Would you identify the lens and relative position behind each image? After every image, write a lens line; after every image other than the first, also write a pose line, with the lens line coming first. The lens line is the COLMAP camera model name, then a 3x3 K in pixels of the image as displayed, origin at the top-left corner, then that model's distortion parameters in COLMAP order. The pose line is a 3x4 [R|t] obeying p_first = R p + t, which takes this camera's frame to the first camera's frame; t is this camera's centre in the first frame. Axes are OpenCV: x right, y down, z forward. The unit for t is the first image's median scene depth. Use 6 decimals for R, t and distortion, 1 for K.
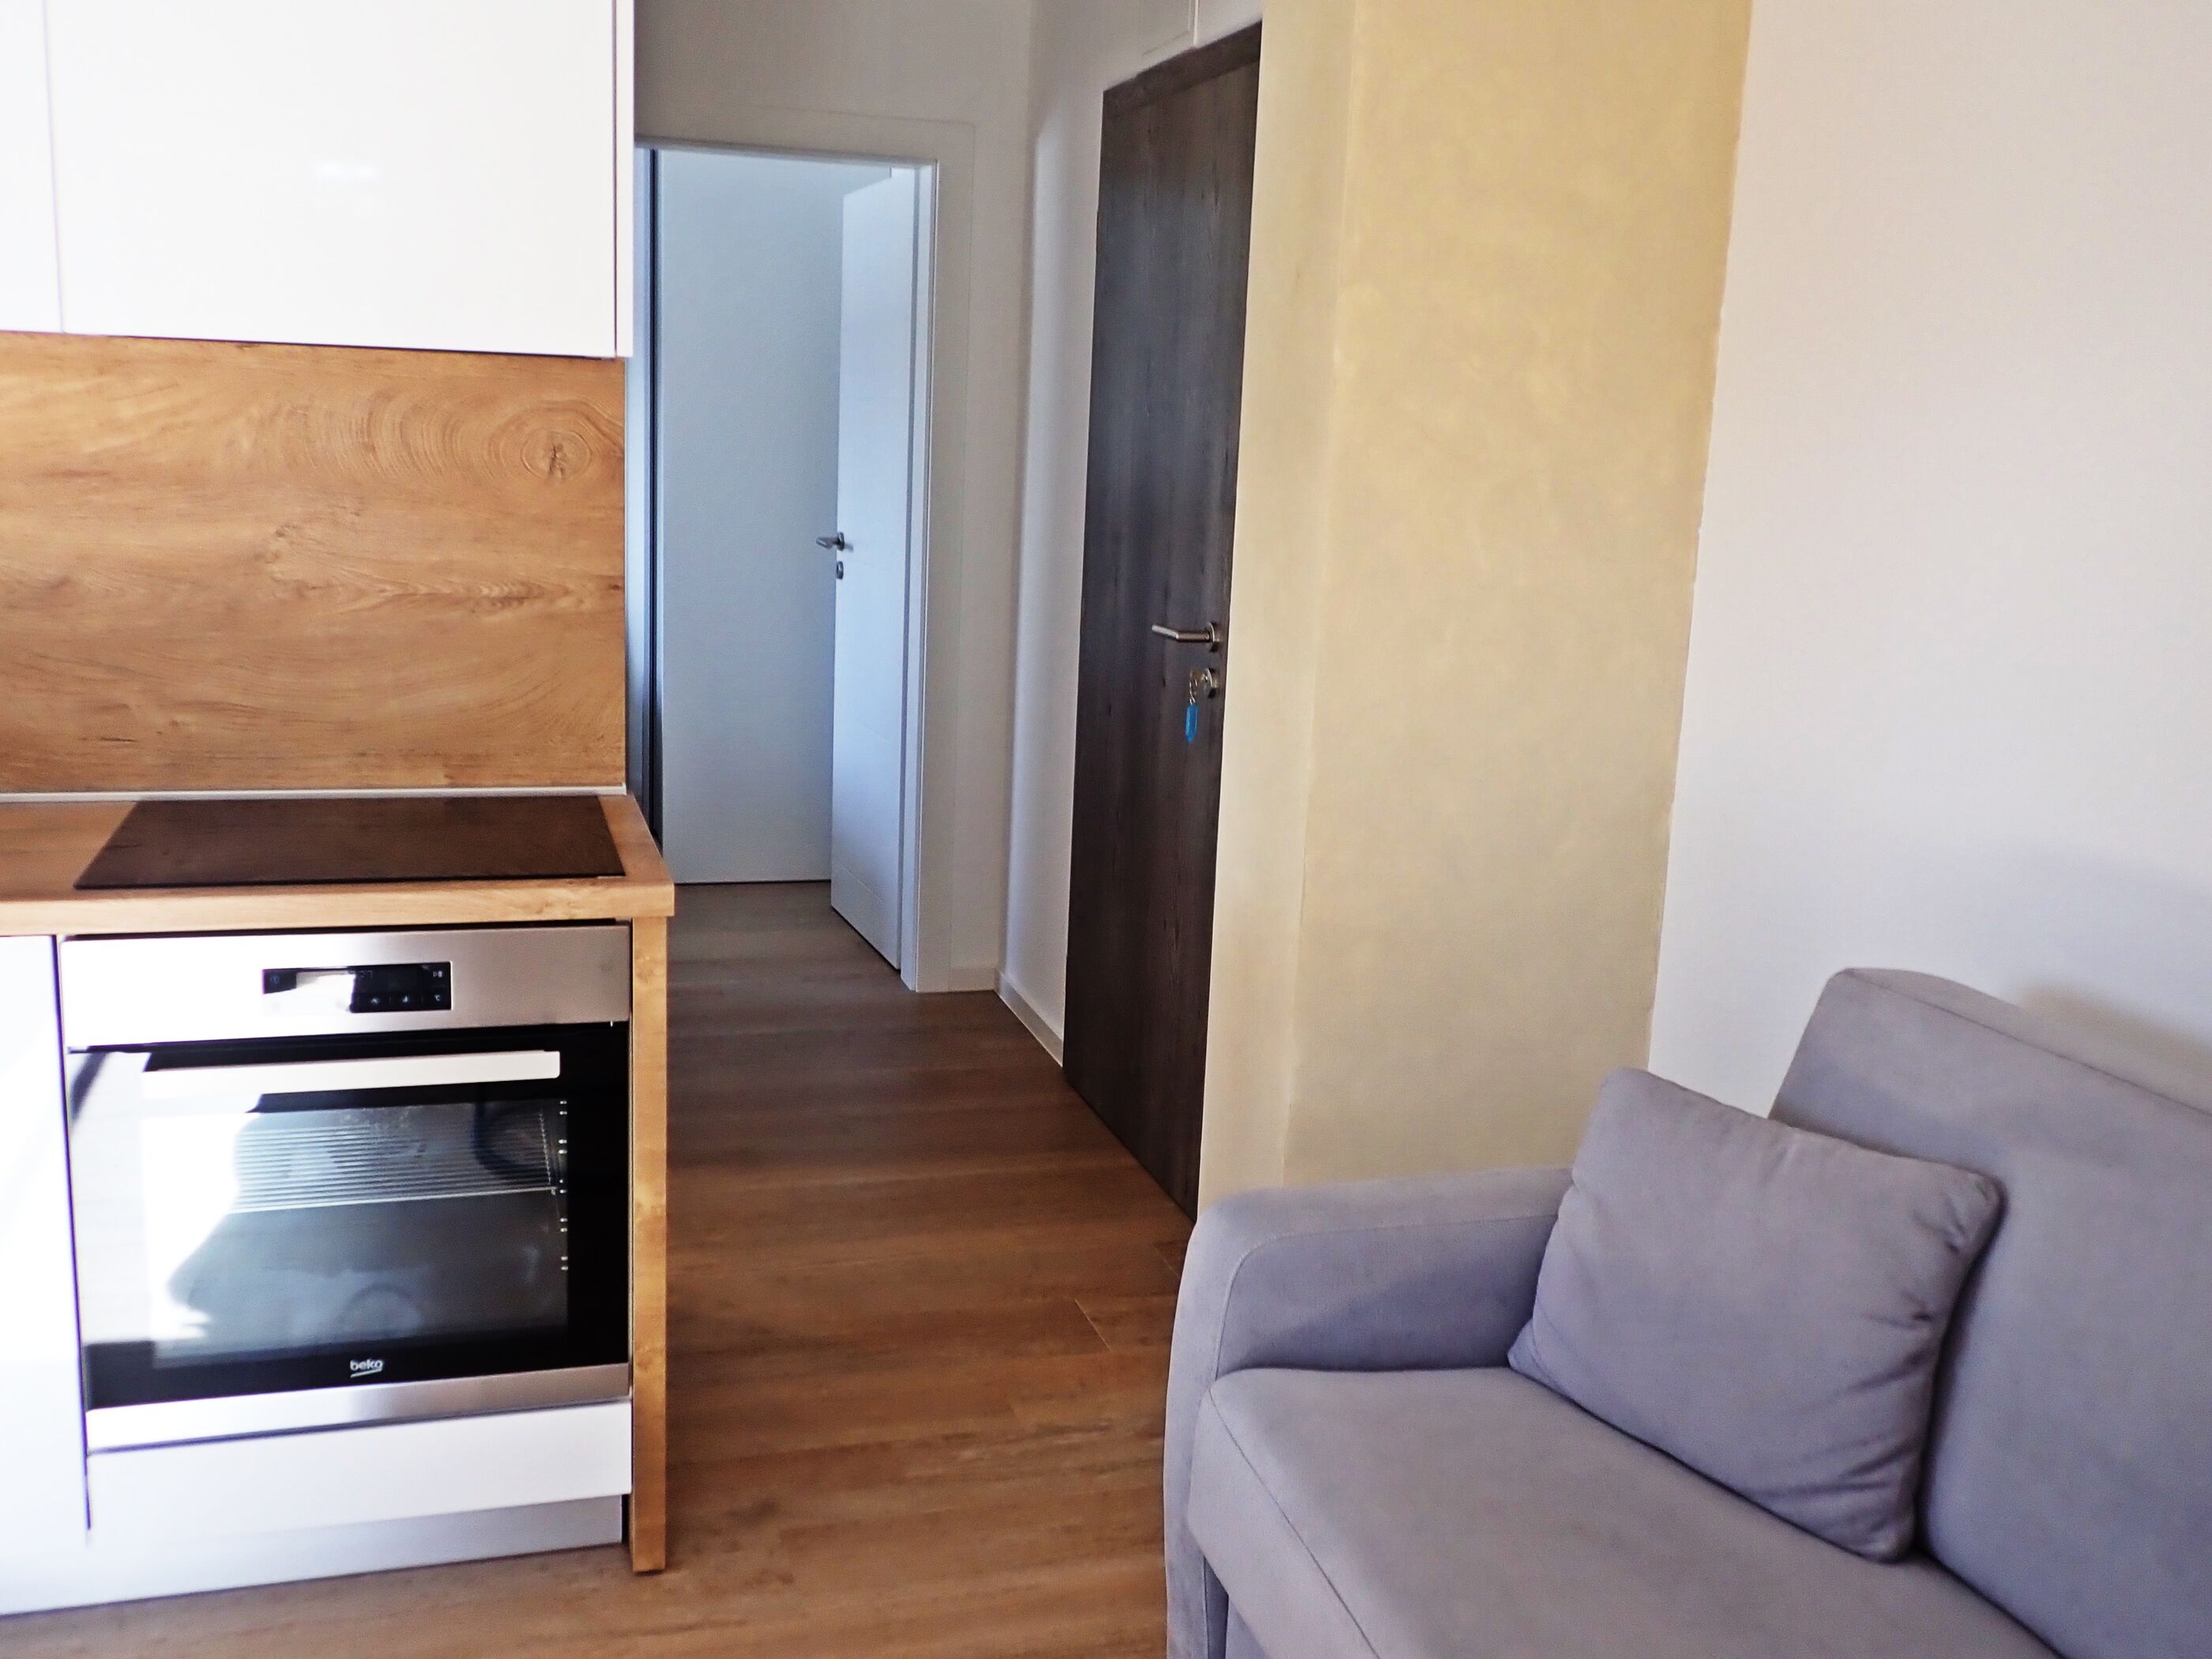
lens RADIAL K [[1952.1, 0, 1102.3], [0, 1952.1, 840.4], [0, 0, 1]] dist [-0.021705, -0.010516]
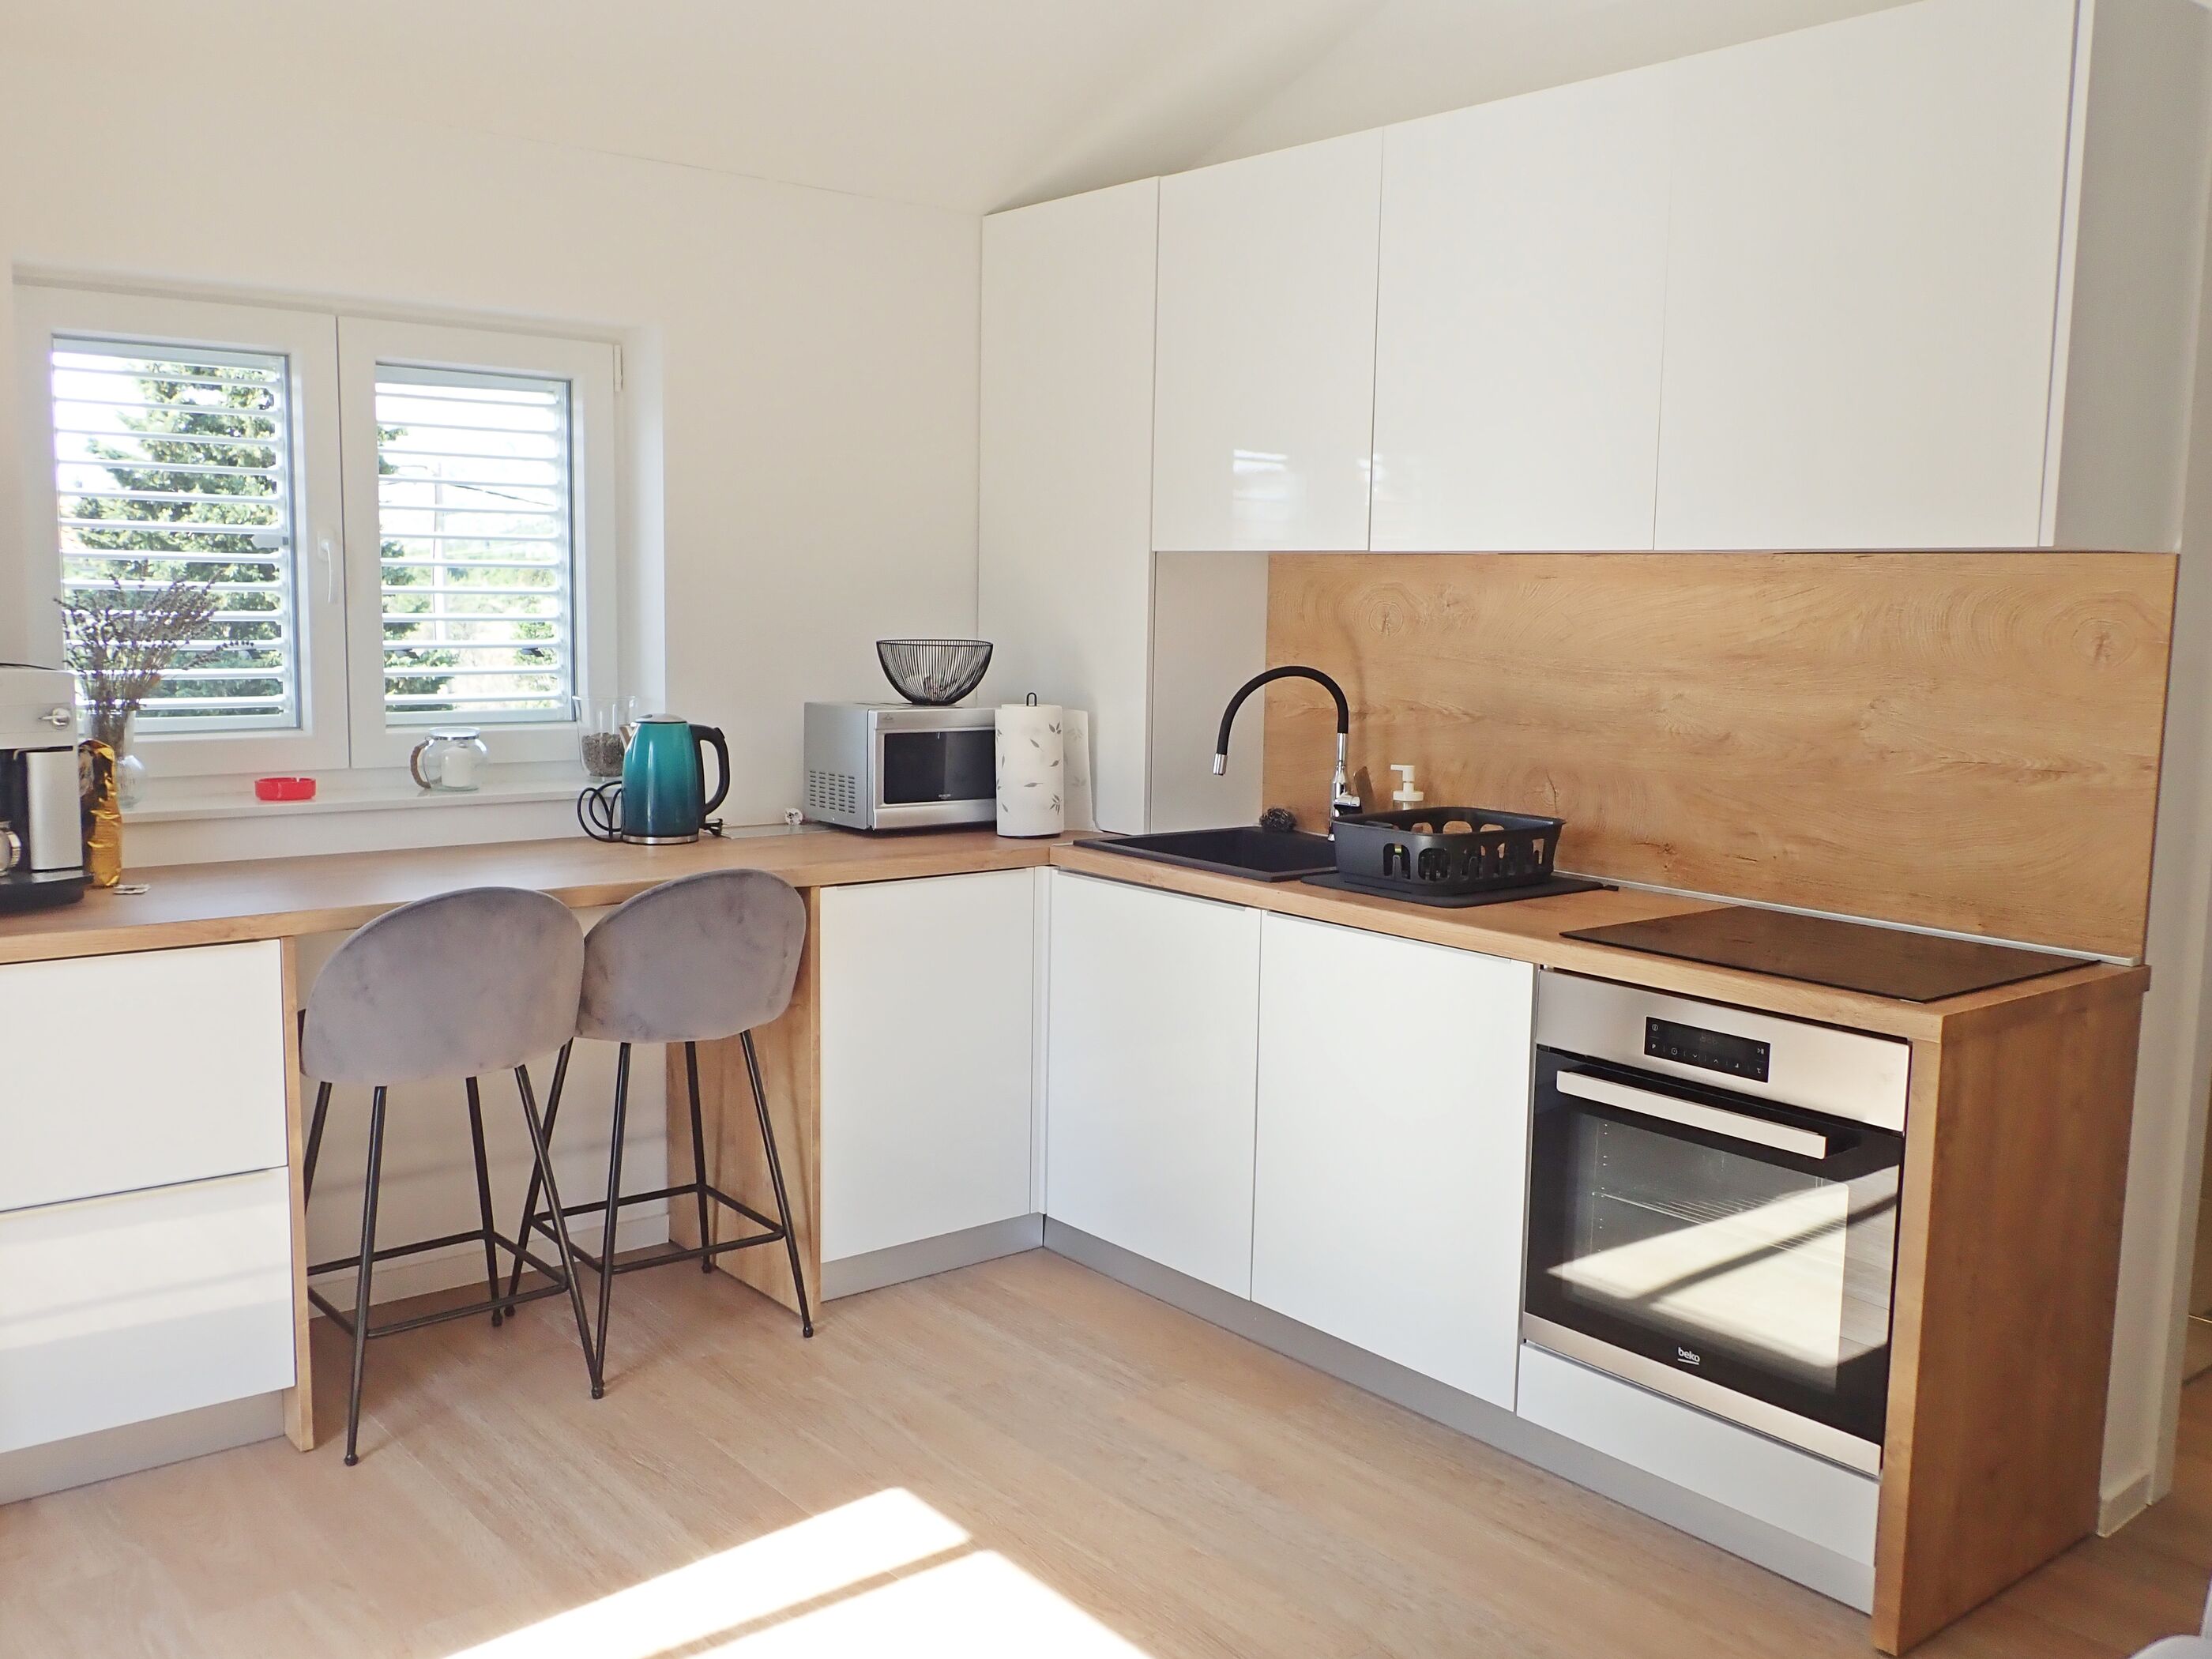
lens RADIAL K [[1952.1, 0, 1105.2], [0, 1952.1, 822.9], [0, 0, 1]] dist [-0.021705, -0.010516]
pose [[0.369250, 0.075268, -0.926277, 0.535287], [-0.188283, 0.982103, 0.004747, -0.000855], [0.910057, 0.172649, 0.376814, 0.113061]]
